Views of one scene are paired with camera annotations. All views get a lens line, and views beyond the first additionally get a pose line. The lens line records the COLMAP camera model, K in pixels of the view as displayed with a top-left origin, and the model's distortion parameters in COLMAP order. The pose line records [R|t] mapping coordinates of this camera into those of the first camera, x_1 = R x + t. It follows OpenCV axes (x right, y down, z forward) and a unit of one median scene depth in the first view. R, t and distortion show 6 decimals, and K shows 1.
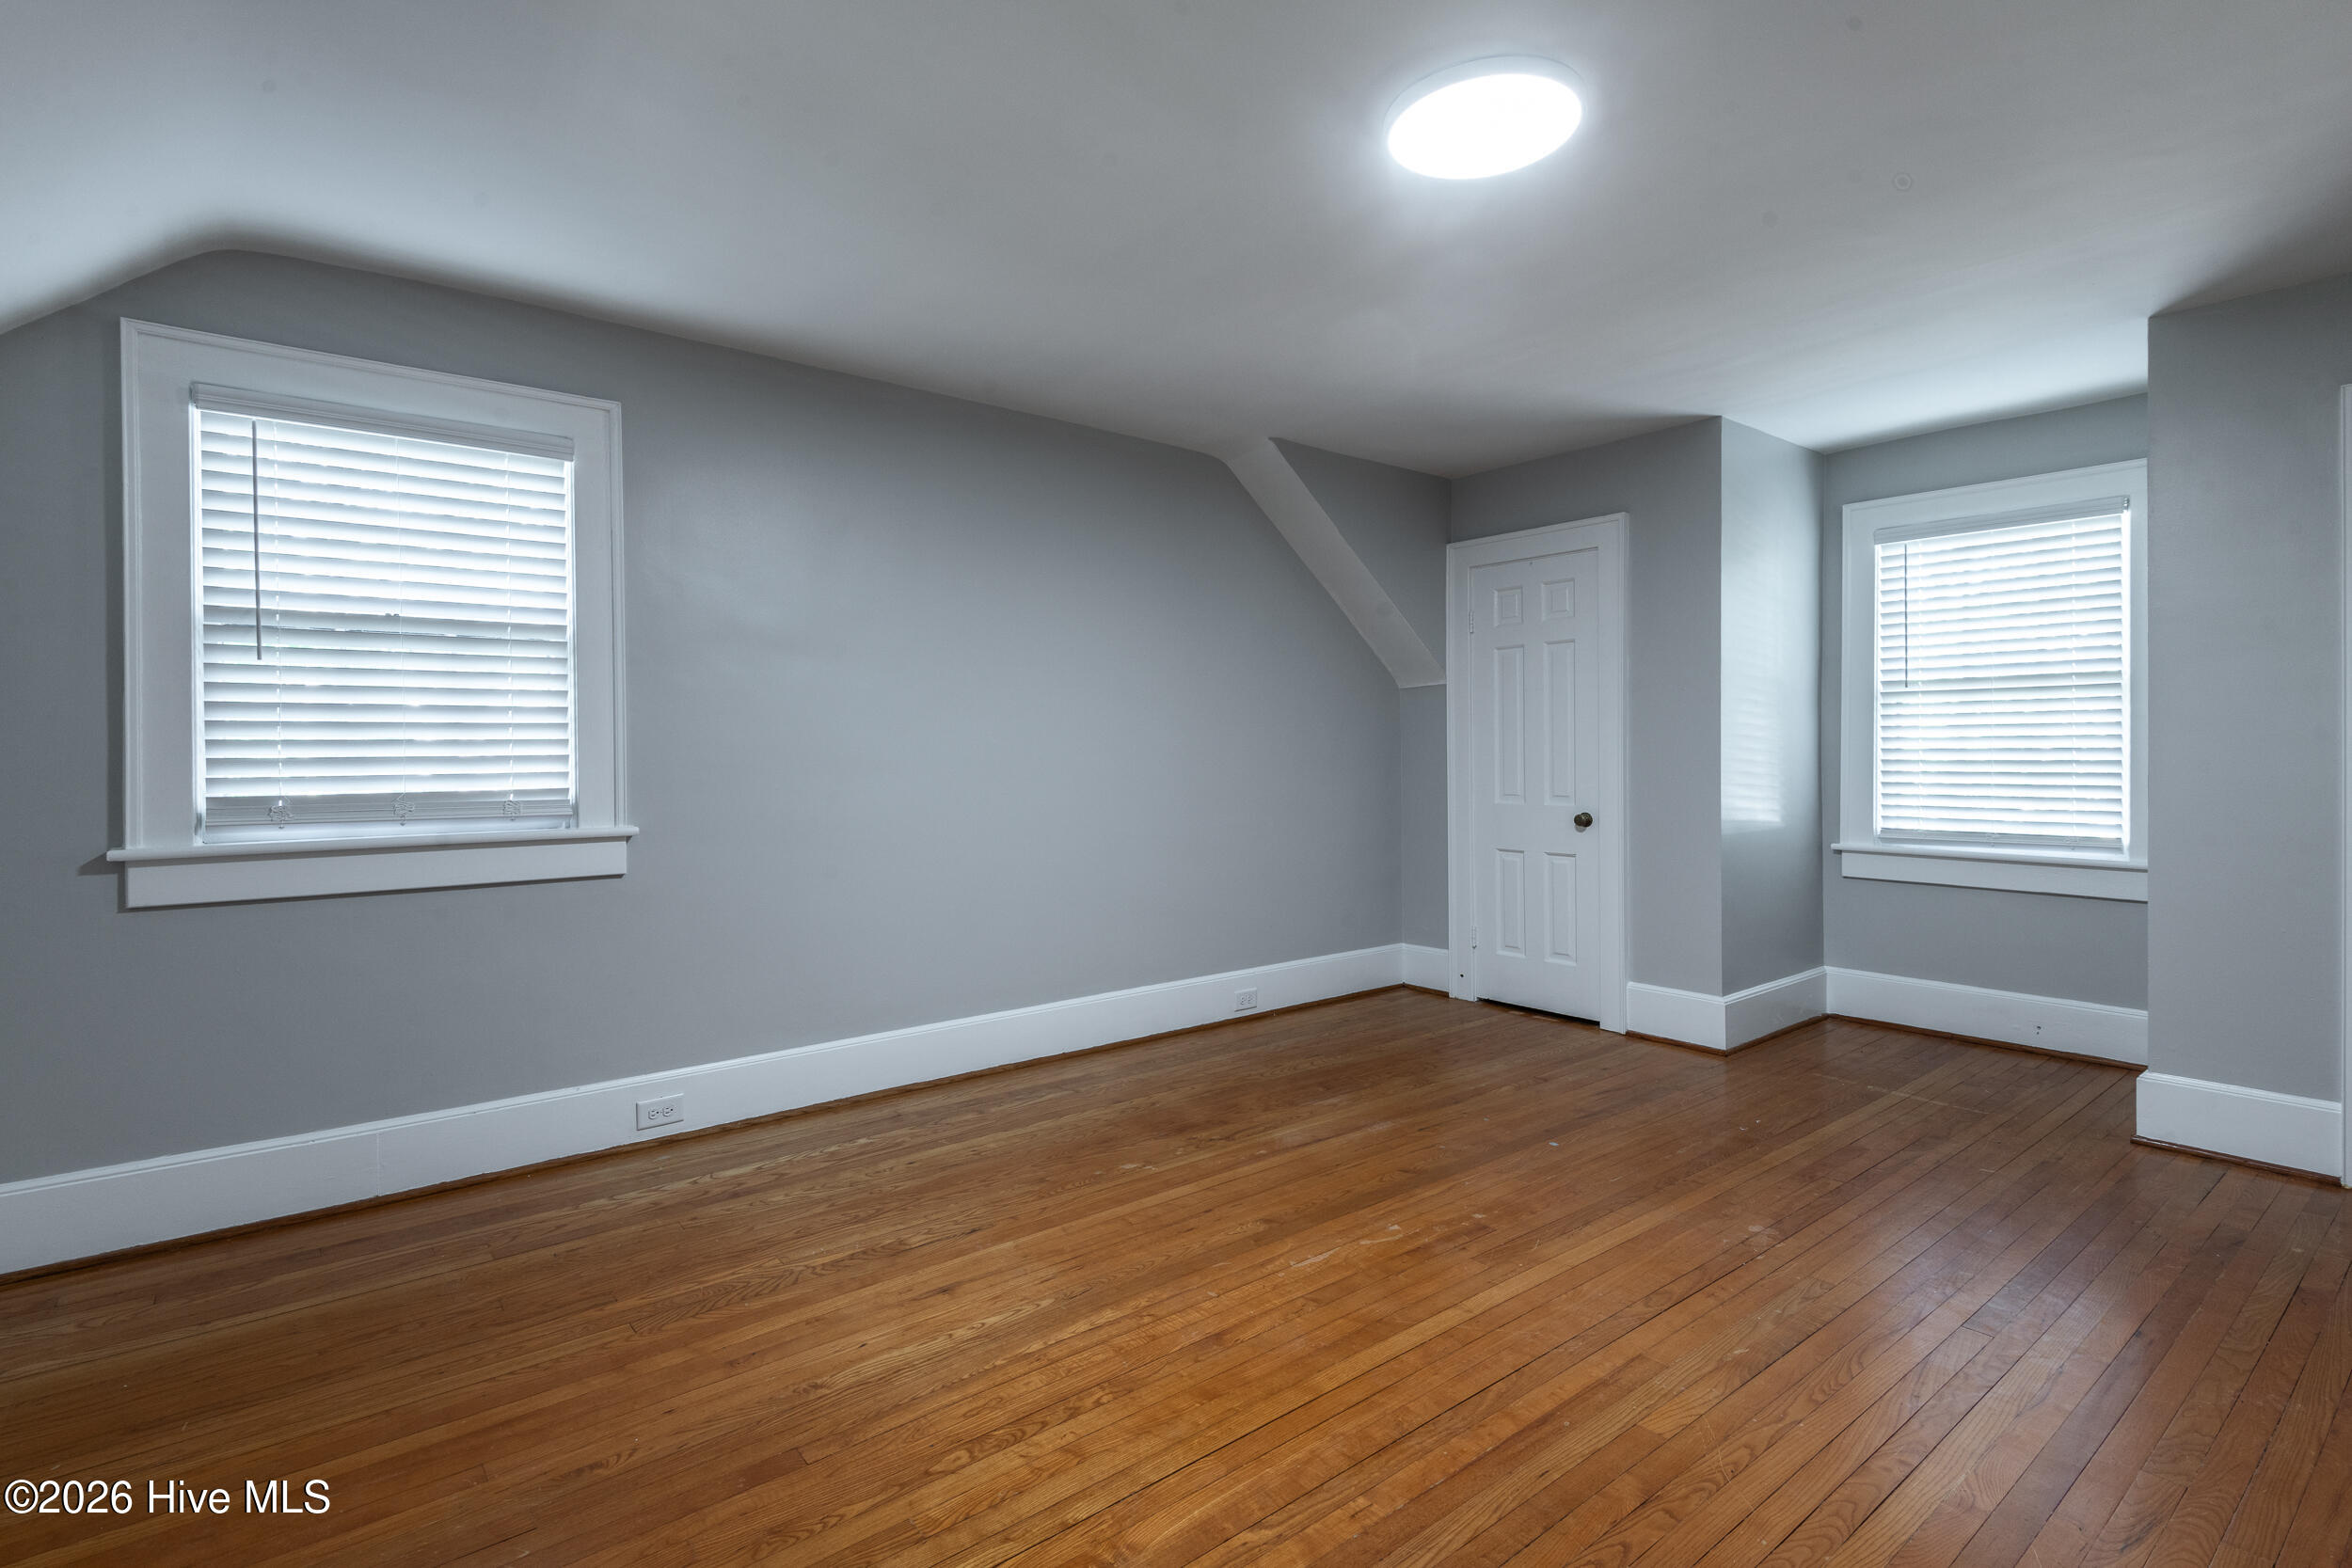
lens RADIAL K [[1092.1, 0, 1188.6], [0, 1092.1, 767.9], [0, 0, 1]] dist [0.042904, -0.022534]
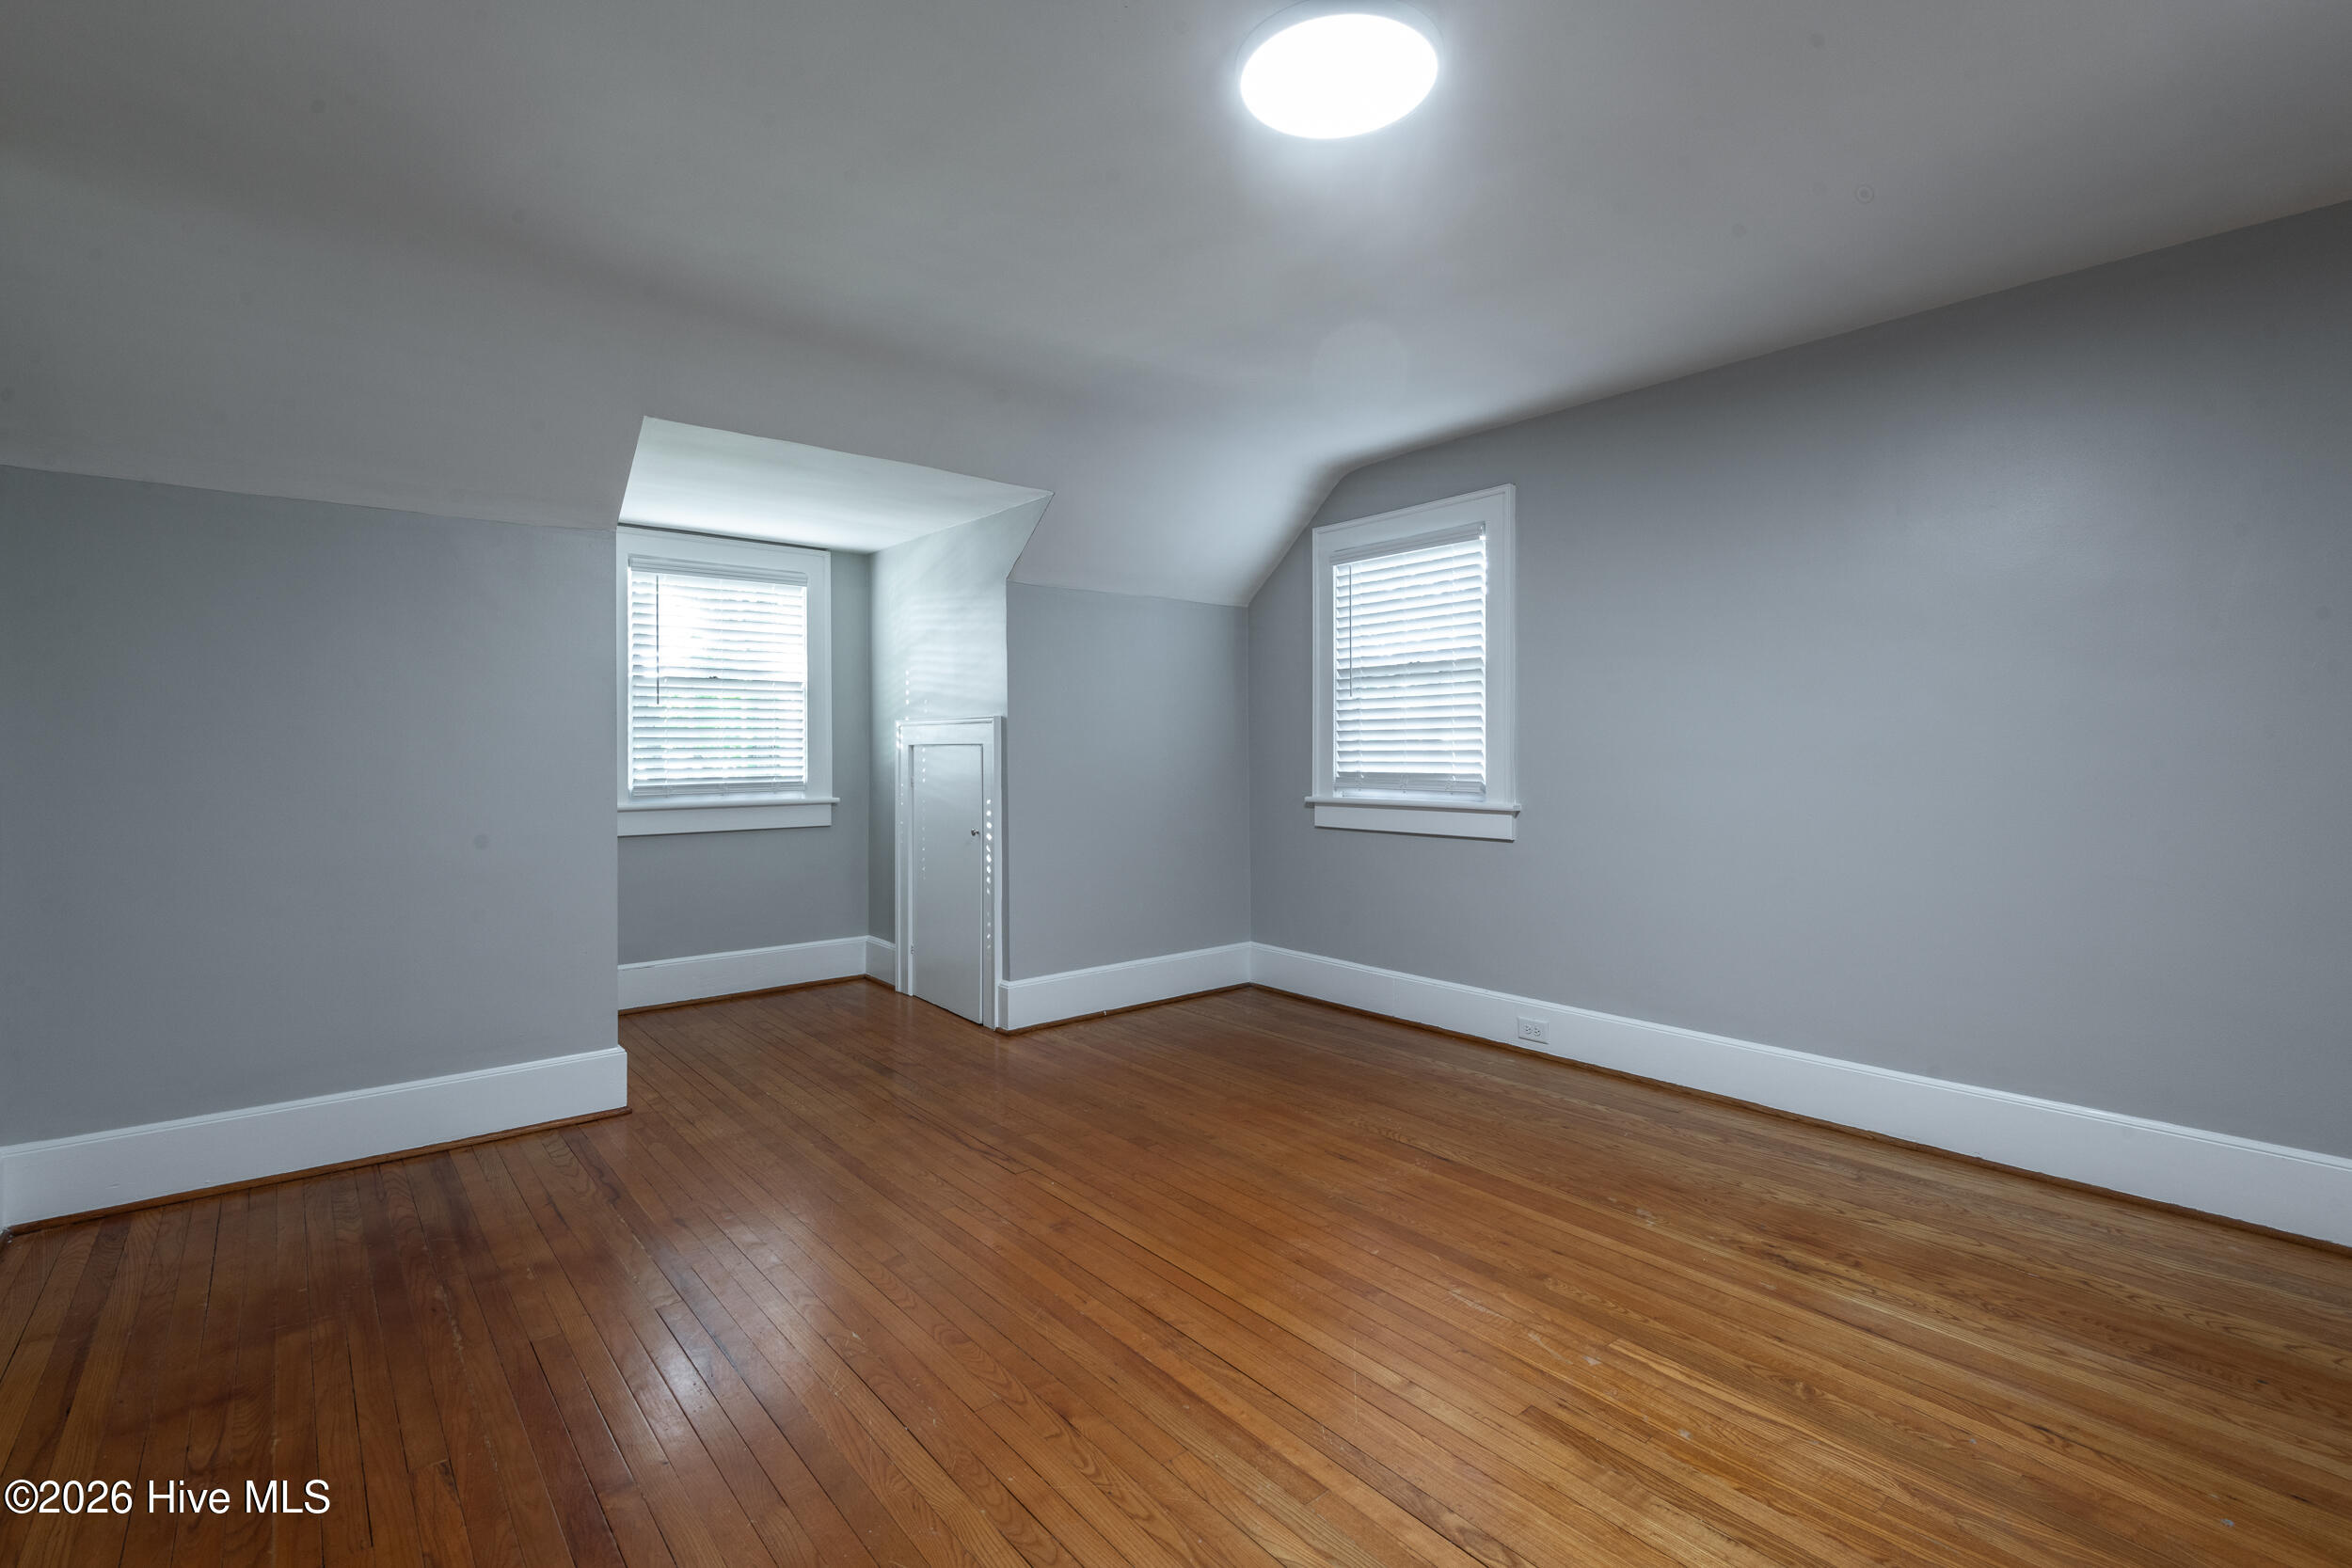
lens RADIAL K [[1092.1, 0, 1188.6], [0, 1092.1, 767.9], [0, 0, 1]] dist [0.042904, -0.022534]
pose [[0.046601, 0.026332, -0.998566, 0.810358], [-0.020396, 0.999469, 0.025404, -0.017580], [0.998705, 0.019183, 0.047113, 0.565275]]
